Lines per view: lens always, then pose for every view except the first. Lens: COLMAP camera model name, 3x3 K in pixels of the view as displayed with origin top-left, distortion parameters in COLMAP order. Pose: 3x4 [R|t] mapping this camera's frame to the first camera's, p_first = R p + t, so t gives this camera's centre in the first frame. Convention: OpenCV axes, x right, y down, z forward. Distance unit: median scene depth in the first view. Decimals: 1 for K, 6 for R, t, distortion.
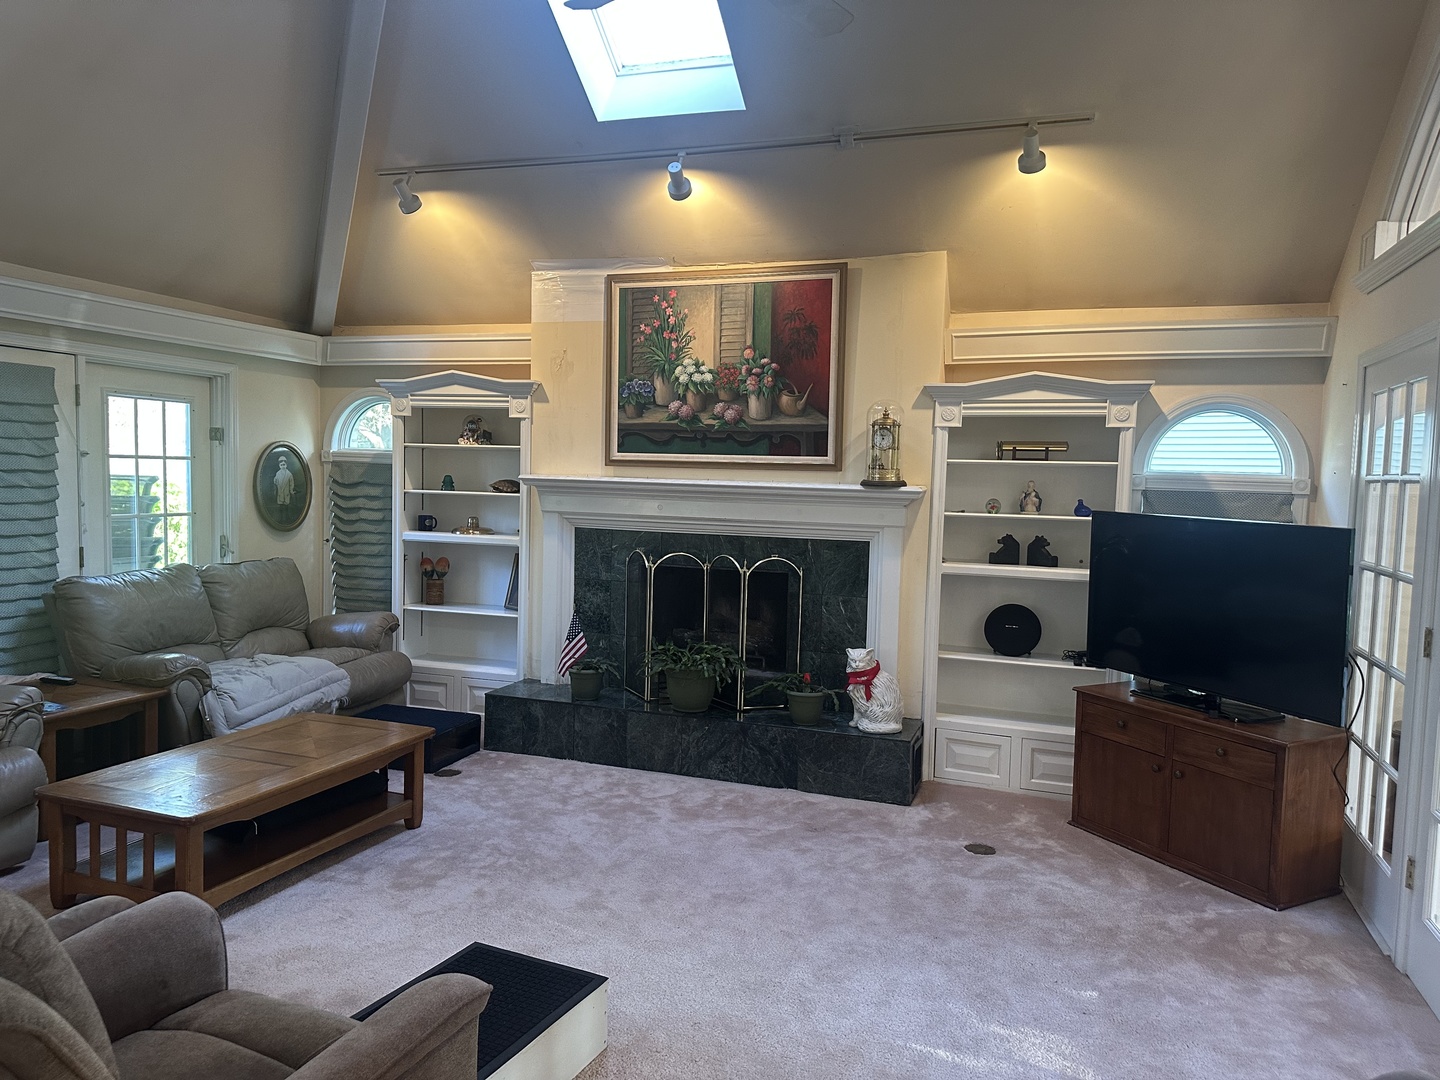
lens RADIAL K [[1006.0, 0, 712.5], [0, 1006.0, 543.8], [0, 0, 1]] dist [0.056984, -0.063380]
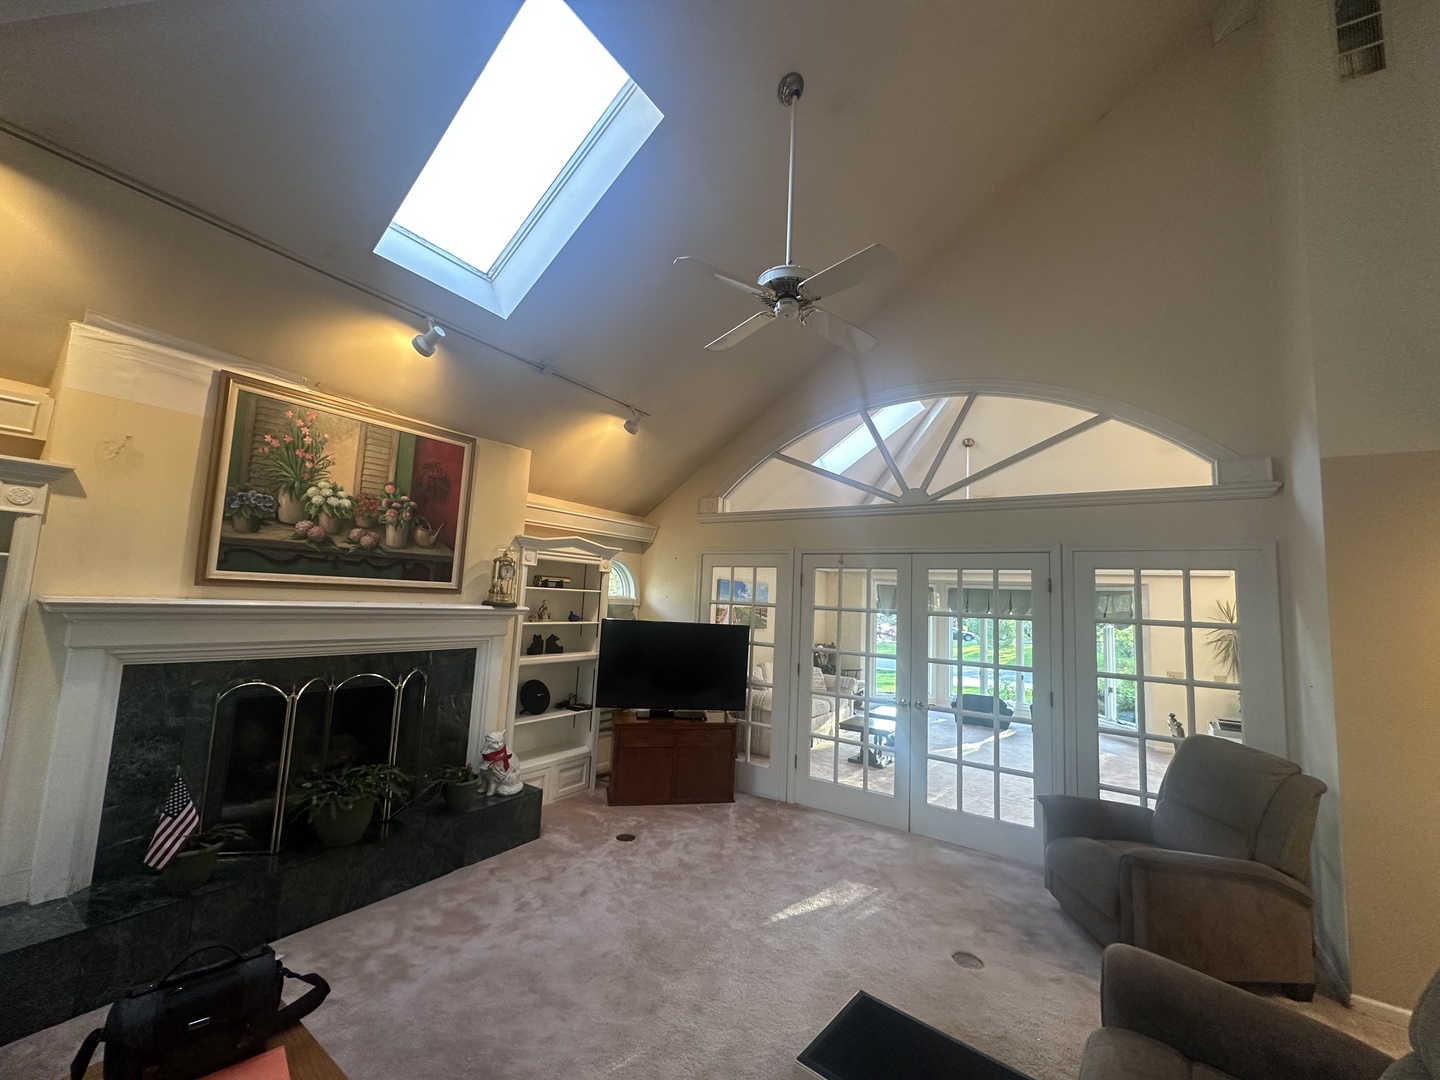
lens RADIAL K [[571.8, 0, 709.7], [0, 571.8, 540.9], [0, 0, 1]] dist [-0.001032, -0.000128]
pose [[0.260238, 0.088655, 0.961466, -0.480252], [0.045364, 0.993553, -0.103892, -0.048211], [-0.964478, 0.070653, 0.254538, 0.494406]]
